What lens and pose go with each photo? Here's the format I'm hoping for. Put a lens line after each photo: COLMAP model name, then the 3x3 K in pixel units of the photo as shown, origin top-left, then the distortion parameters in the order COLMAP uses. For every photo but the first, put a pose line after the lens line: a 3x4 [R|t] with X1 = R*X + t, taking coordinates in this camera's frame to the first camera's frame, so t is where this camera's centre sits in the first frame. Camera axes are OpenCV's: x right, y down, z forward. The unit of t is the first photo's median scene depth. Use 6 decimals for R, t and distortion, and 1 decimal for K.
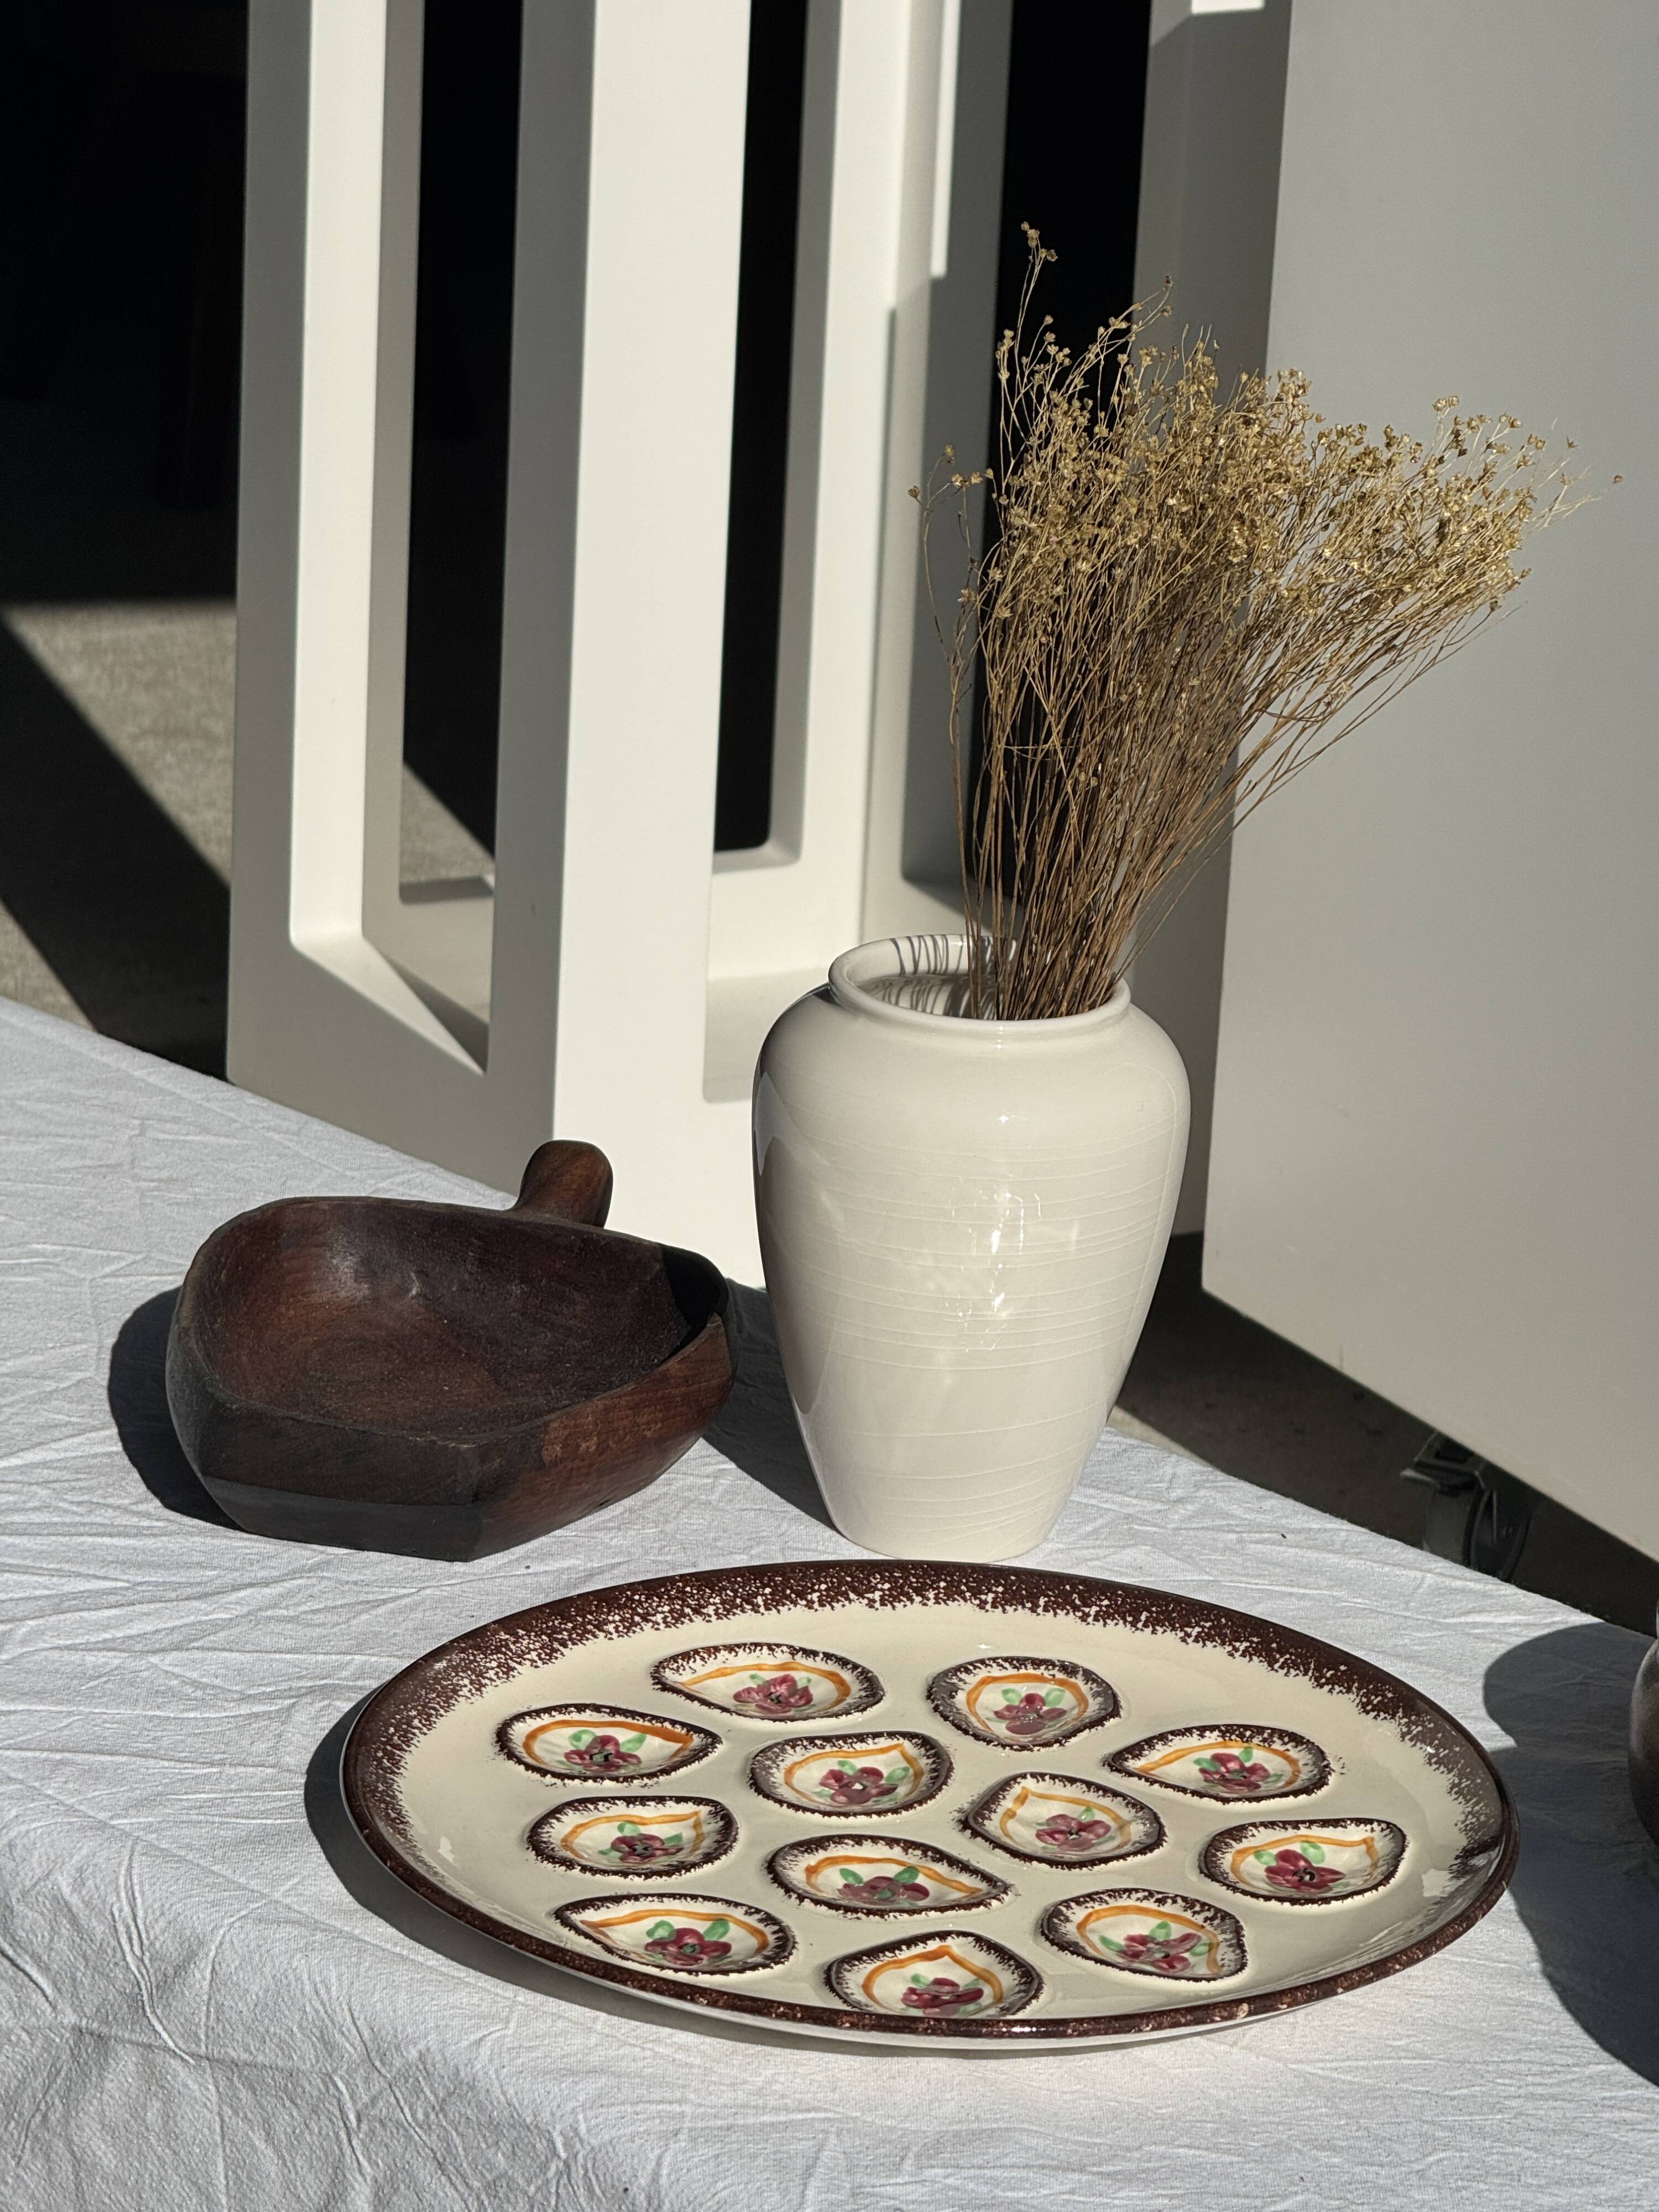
lens RADIAL K [[7897.0, 0, 922.2], [0, 7897.0, 1162.2], [0, 0, 1]] dist [0.313956, 0.000000]
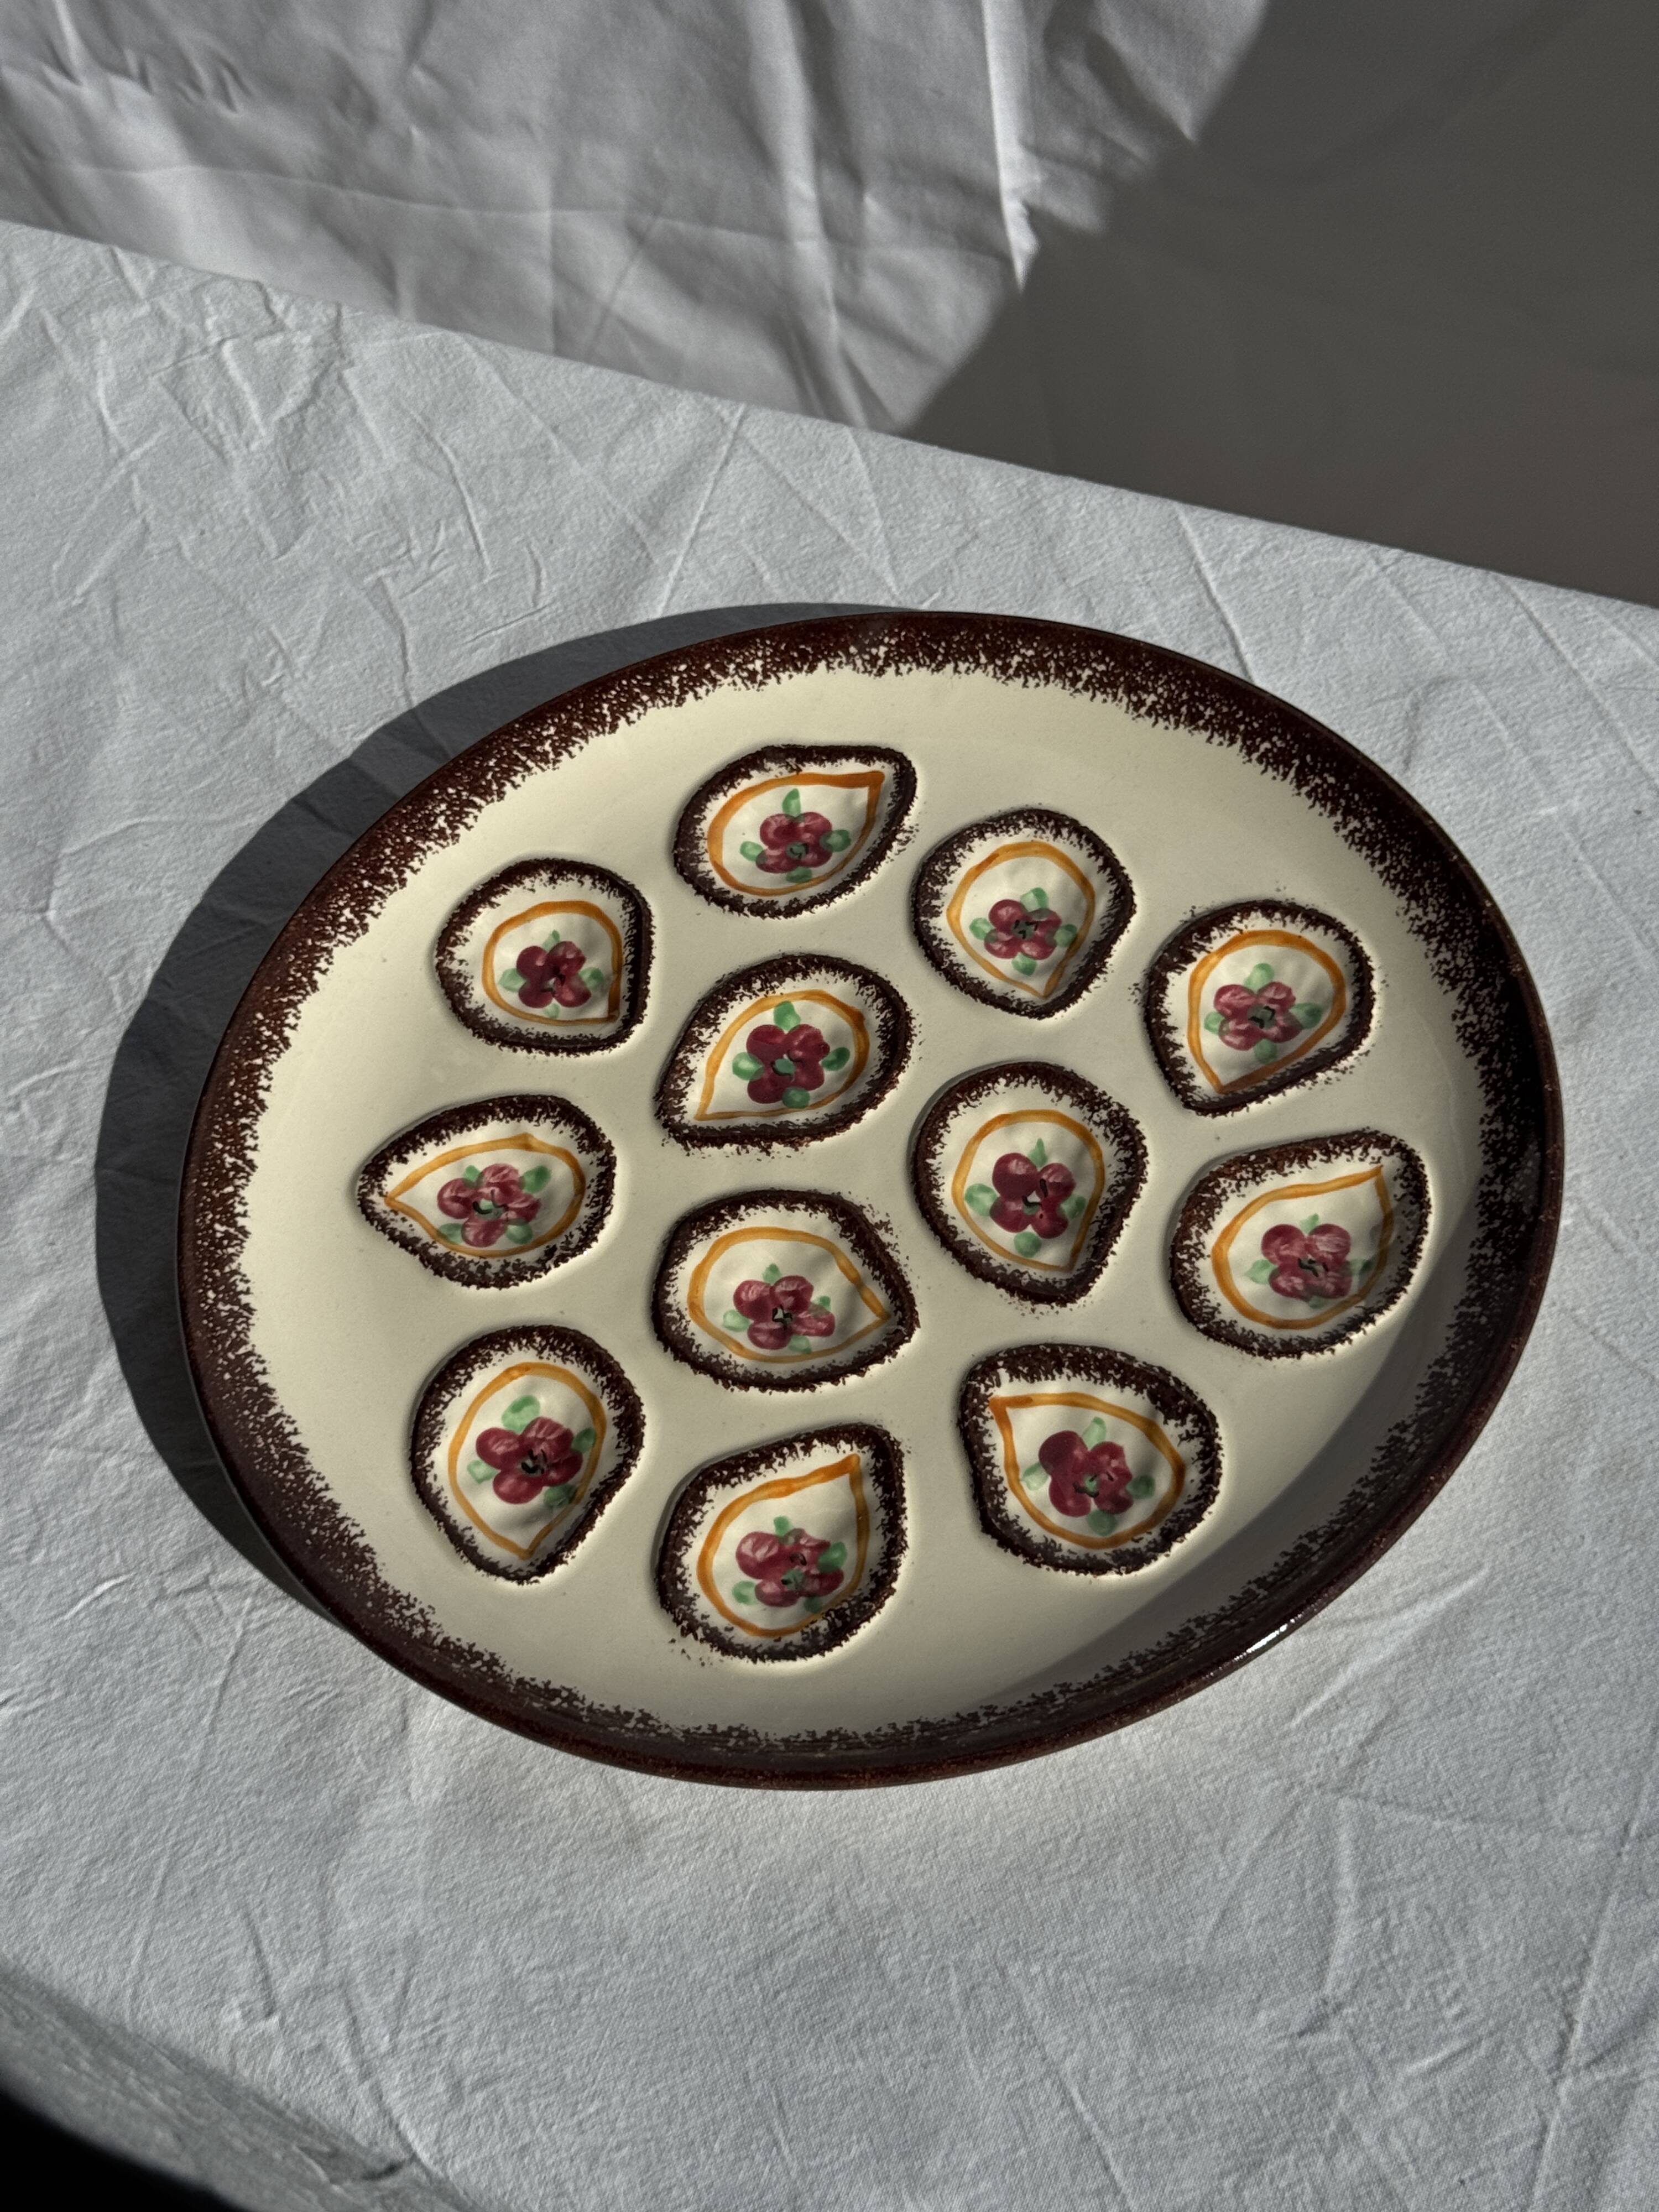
lens RADIAL K [[3204.2, 0, 809.4], [0, 3204.2, 1061.1], [0, 0, 1]] dist [0.128369, 0.000000]
pose [[-0.671003, 0.632961, -0.386155, 0.128115], [-0.131608, 0.410862, 0.902149, -0.227365], [0.729681, 0.656165, -0.192387, 1.025421]]
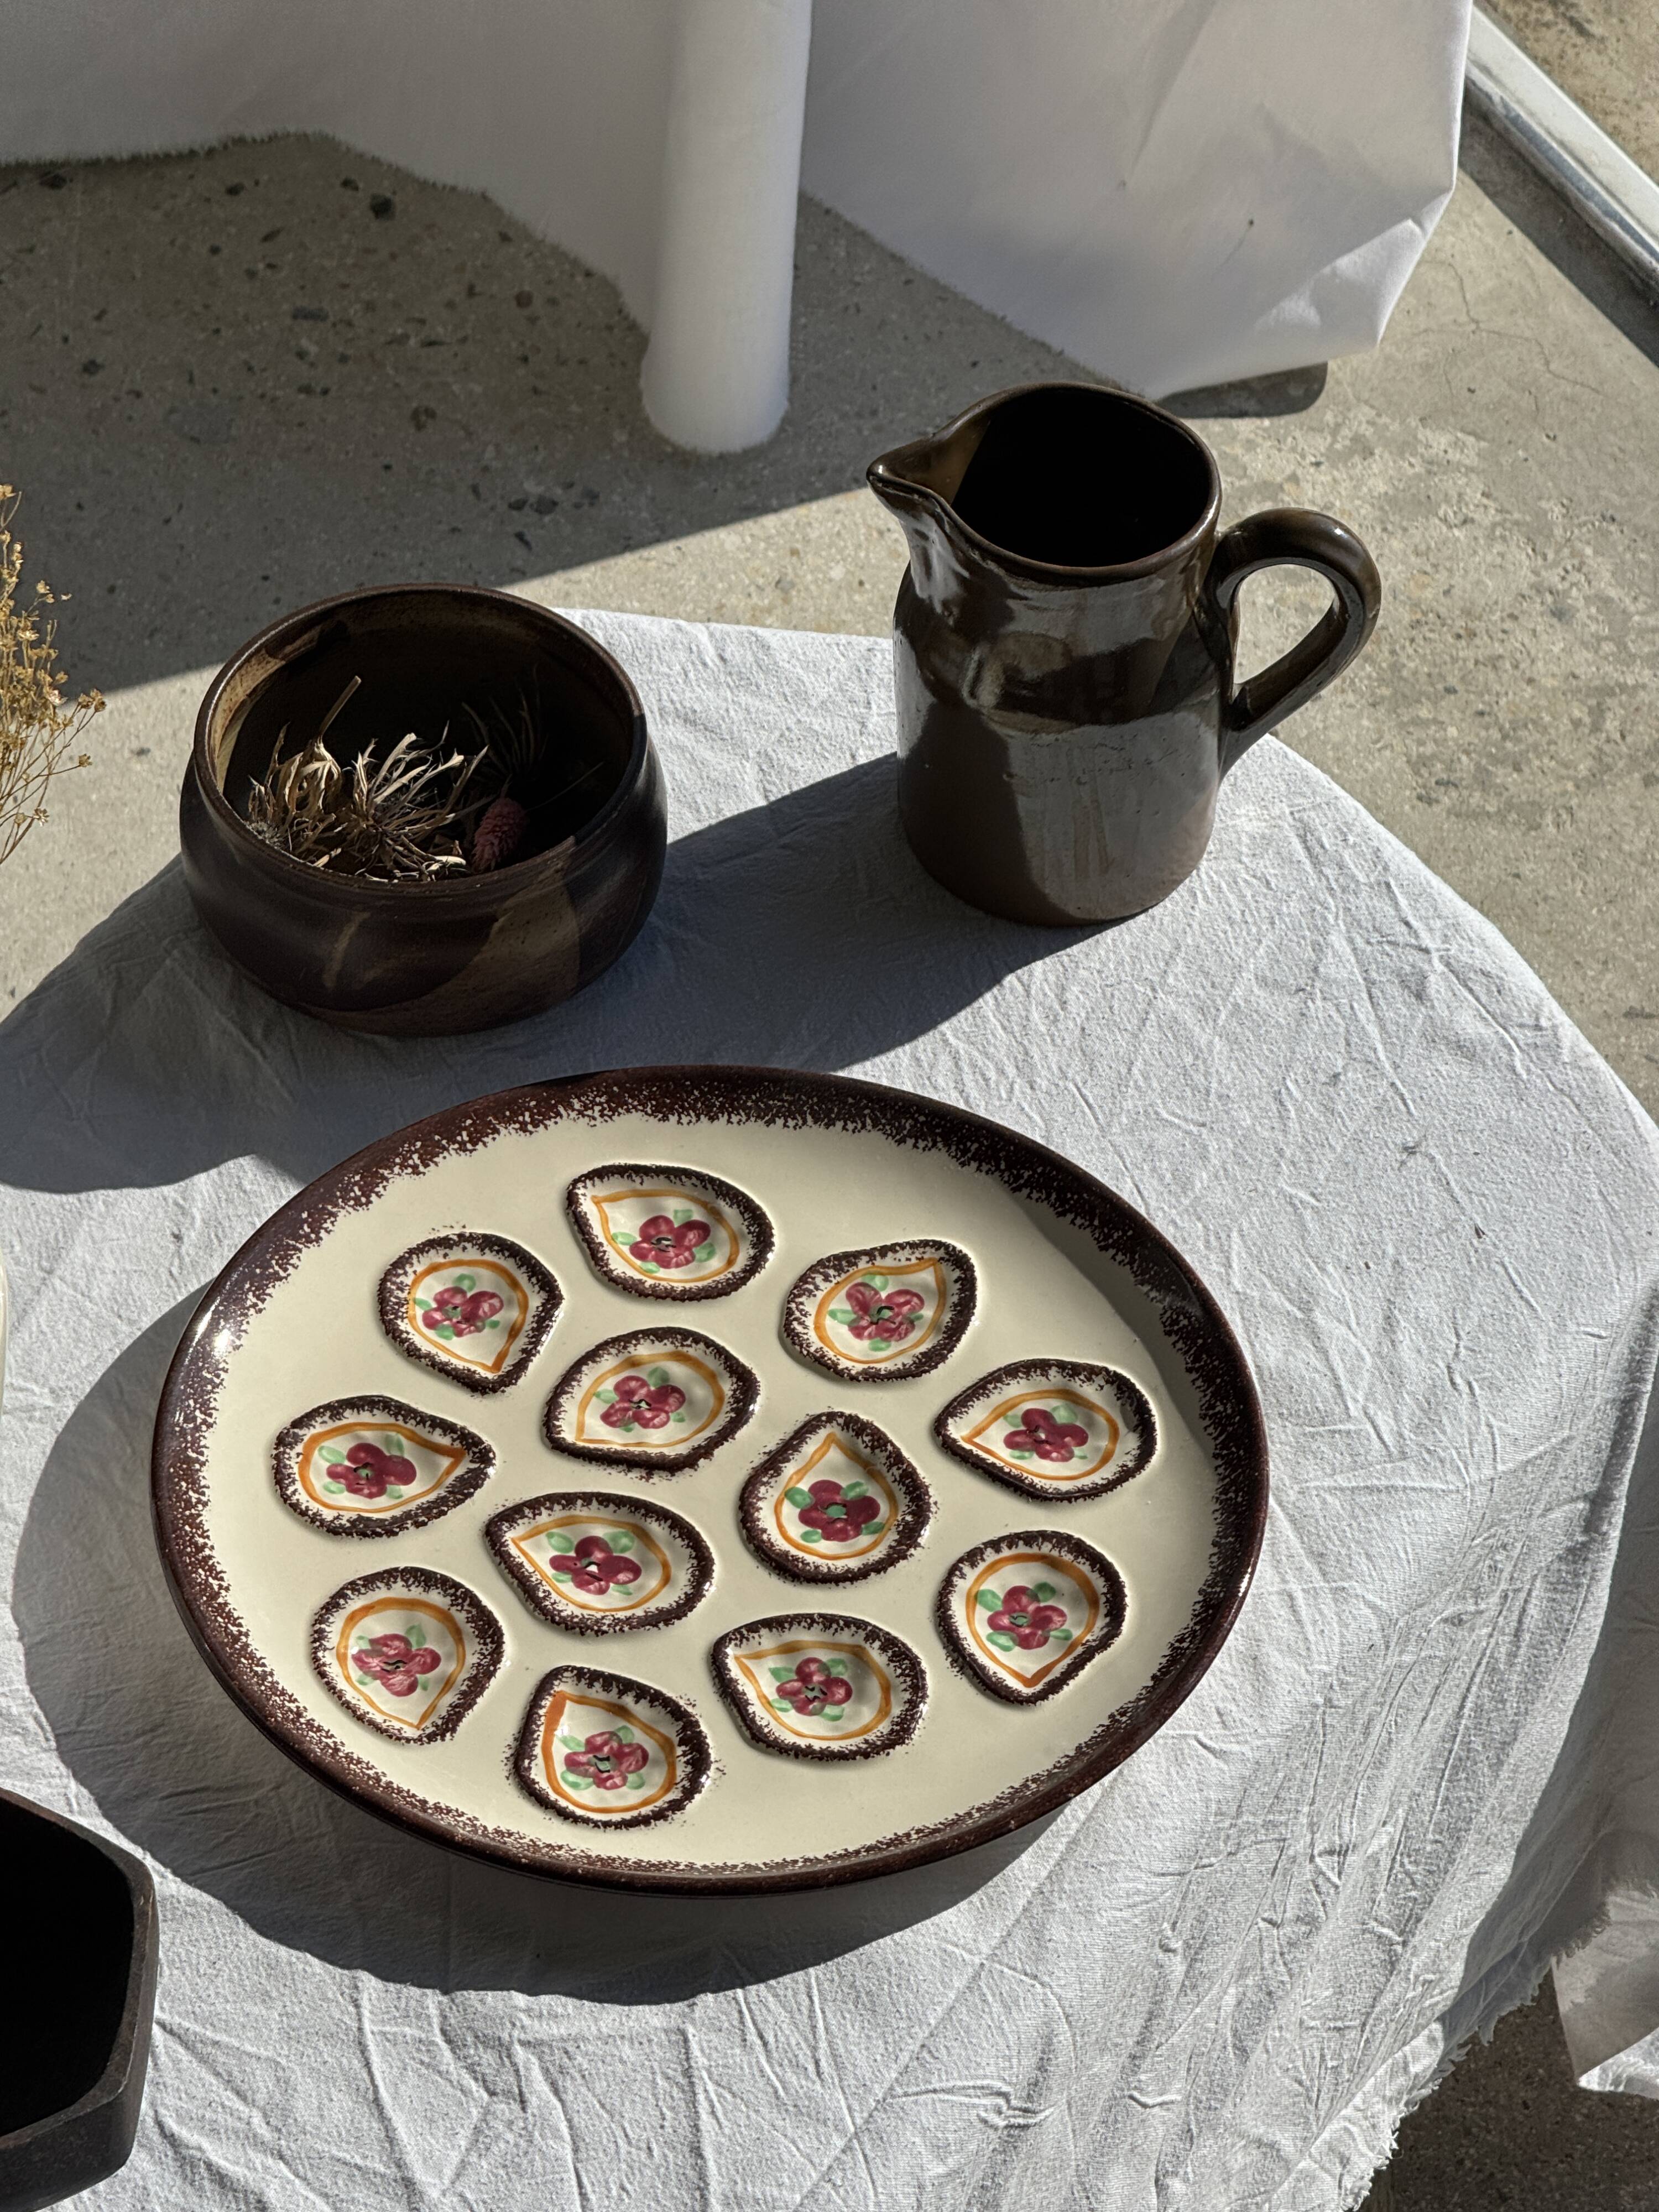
lens RADIAL K [[7897.0, 0, 884.3], [0, 7897.0, 1023.2], [0, 0, 1]] dist [0.313956, 0.000000]
pose [[-0.217590, -0.721421, 0.657424, -0.630878], [0.277300, 0.600114, 0.750312, -0.712524], [-0.935820, 0.345564, 0.069471, 0.858194]]
